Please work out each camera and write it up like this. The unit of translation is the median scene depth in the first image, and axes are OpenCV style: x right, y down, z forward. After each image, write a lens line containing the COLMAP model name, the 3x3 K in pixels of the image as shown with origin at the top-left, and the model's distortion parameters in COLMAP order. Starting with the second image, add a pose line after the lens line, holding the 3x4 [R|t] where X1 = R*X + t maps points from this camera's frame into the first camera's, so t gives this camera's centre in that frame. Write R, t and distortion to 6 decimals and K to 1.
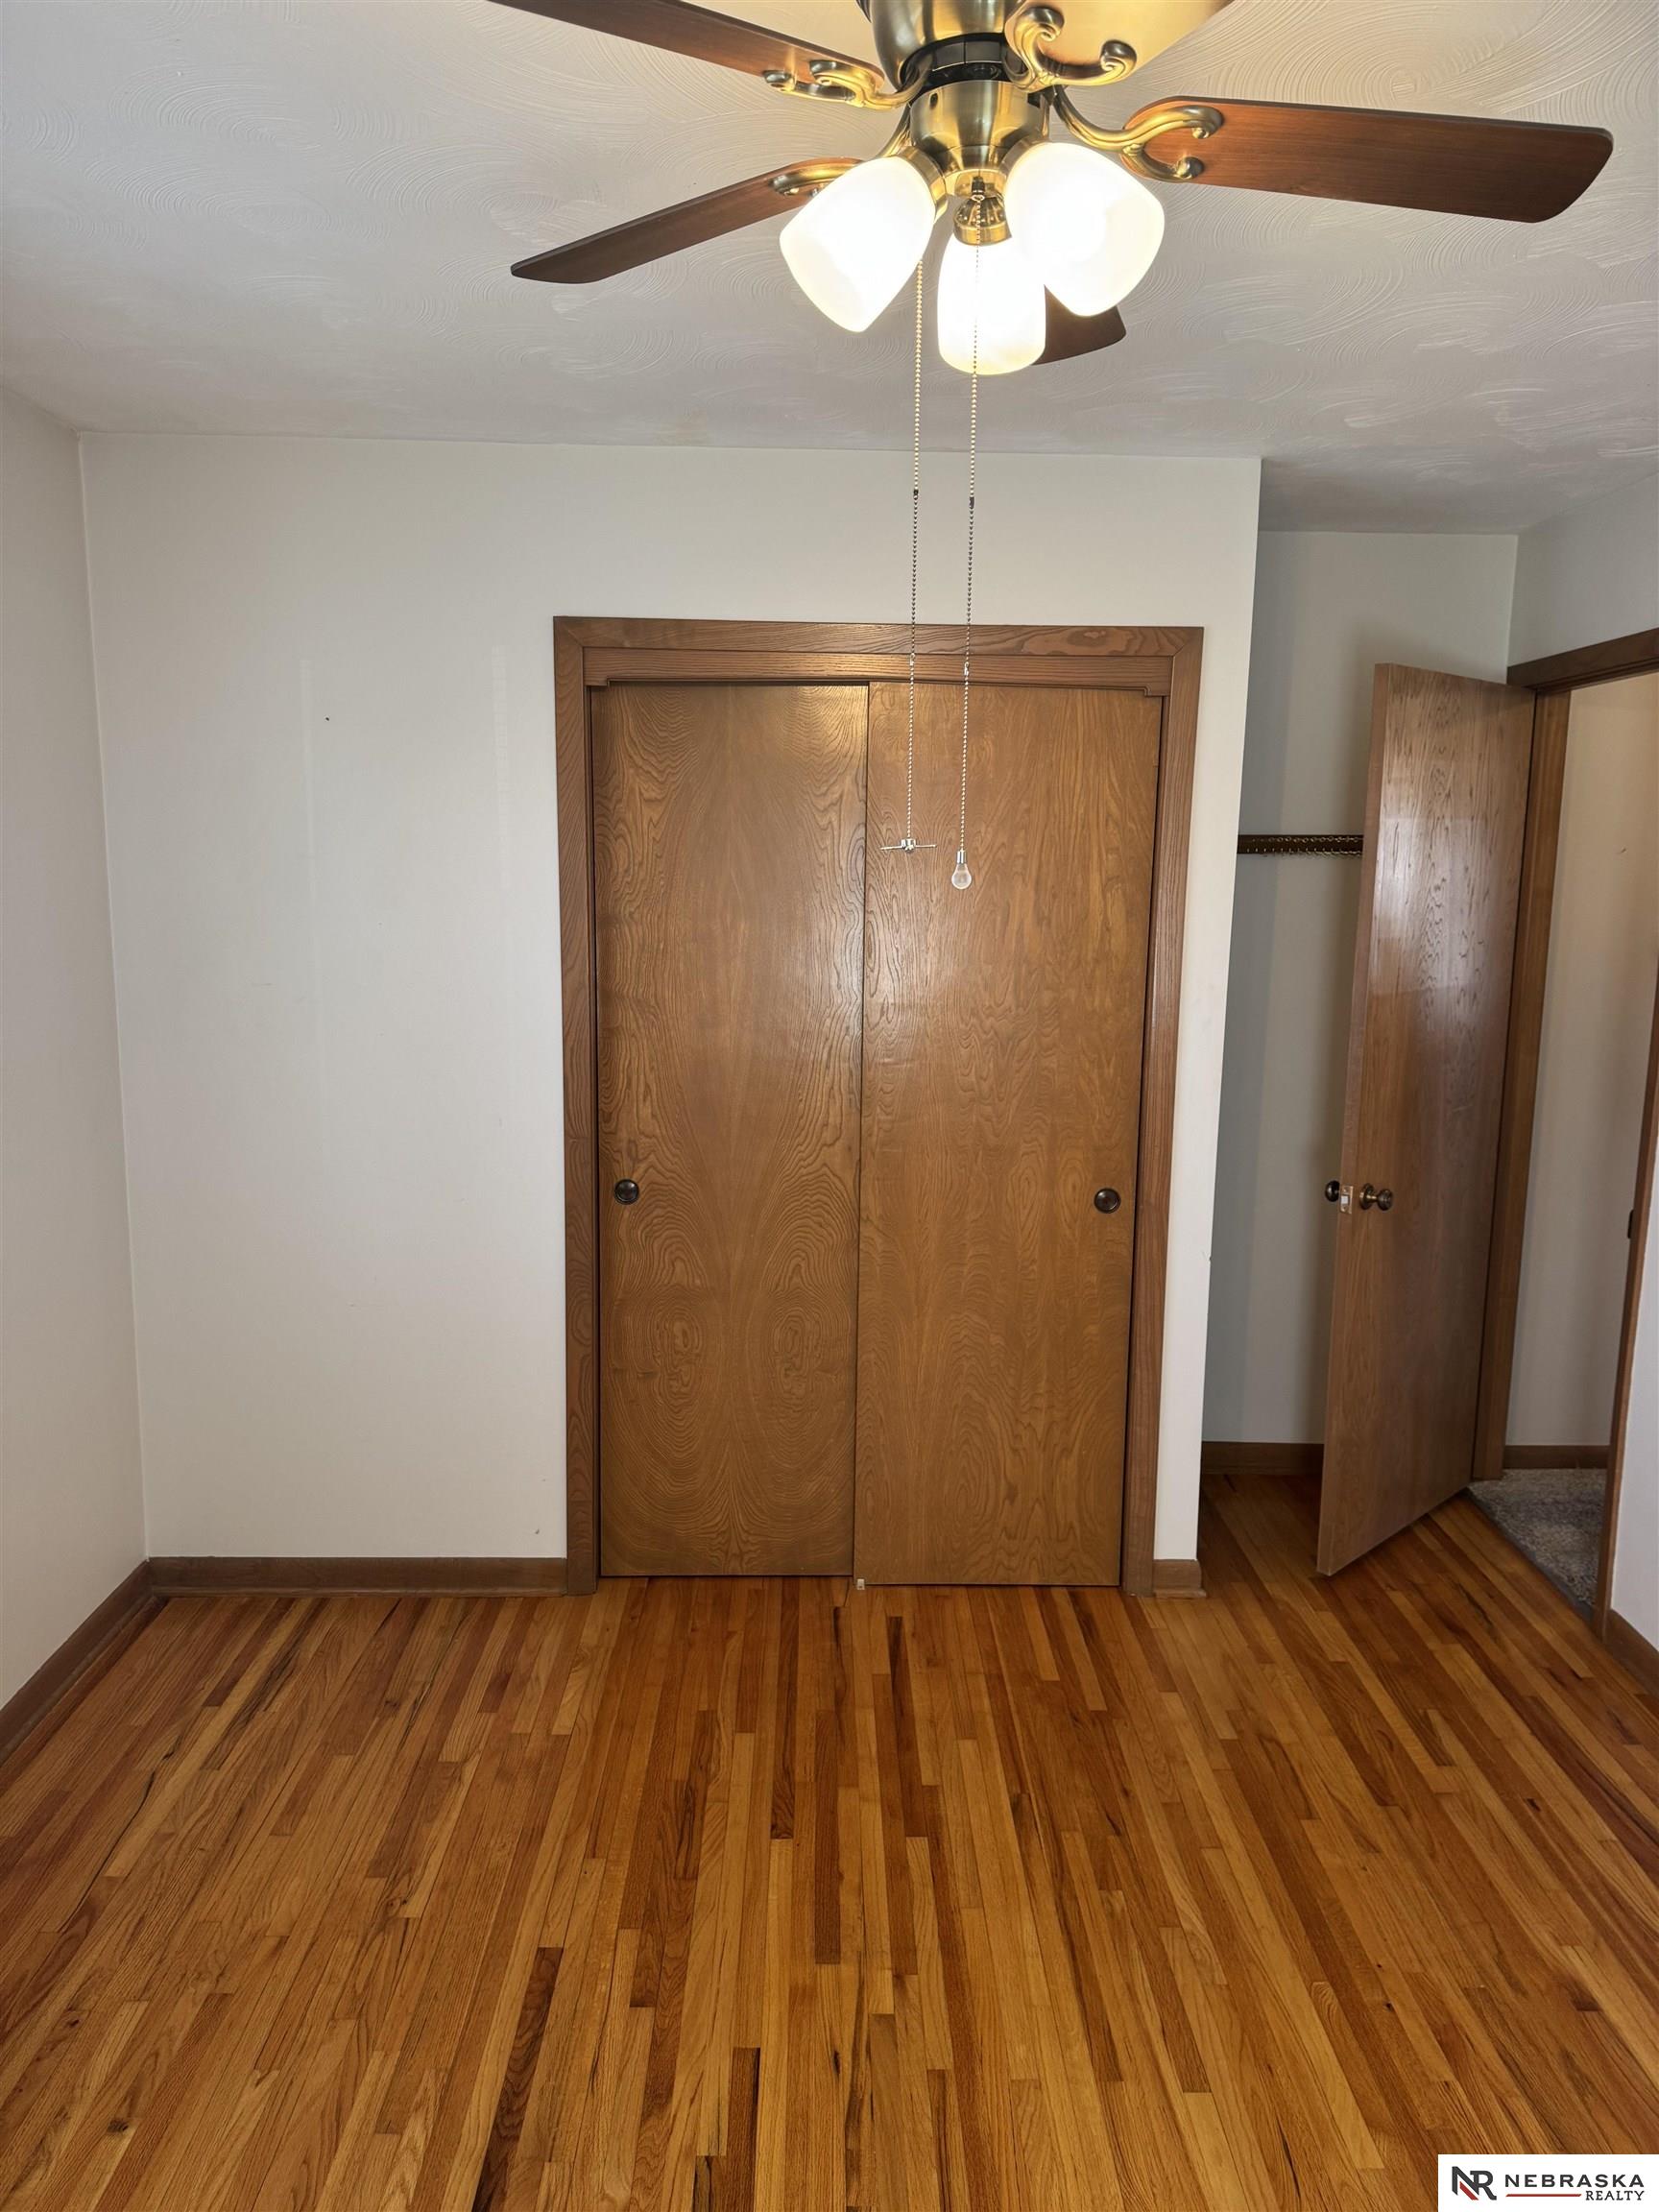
lens RADIAL K [[1568.9, 0, 831.4], [0, 1568.9, 1116.0], [0, 0, 1]] dist [0.082857, -0.077988]
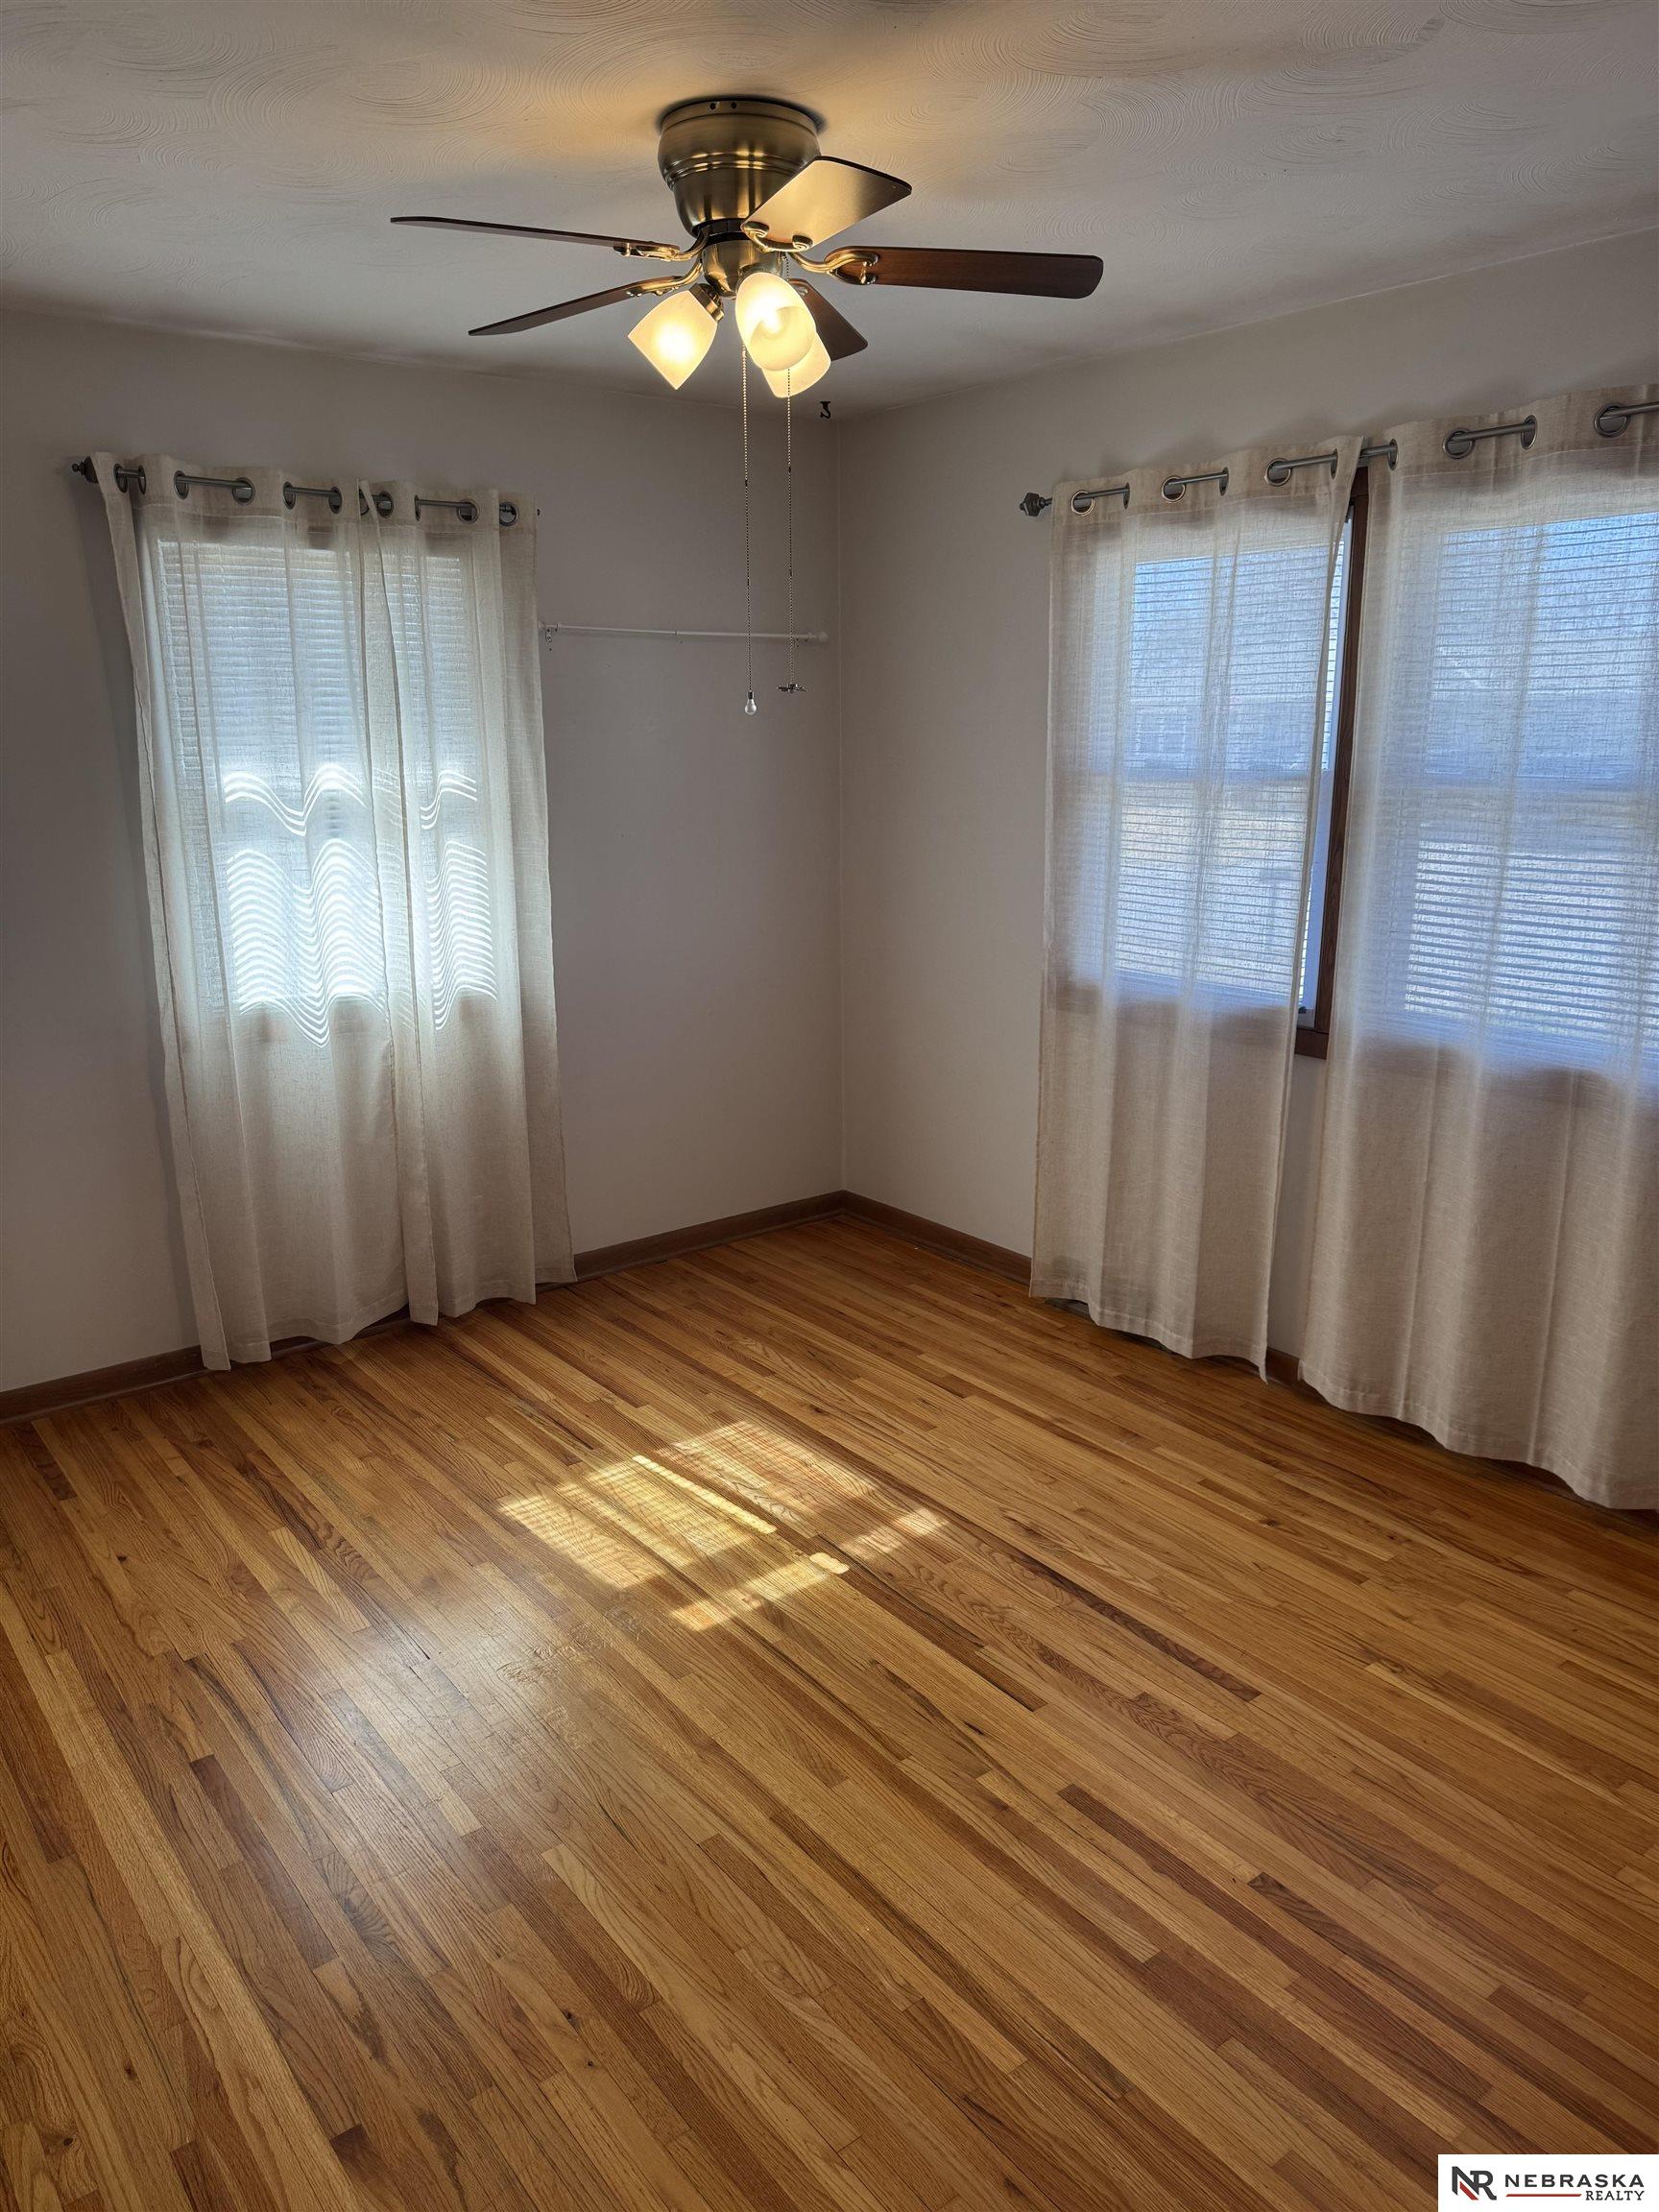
lens RADIAL K [[1568.9, 0, 831.4], [0, 1568.9, 1116.0], [0, 0, 1]] dist [0.082857, -0.077988]
pose [[-0.796312, 0.138725, -0.588763, 0.662772], [-0.110159, 0.923810, 0.366660, -0.228690], [0.594771, 0.356834, -0.720360, 1.499393]]
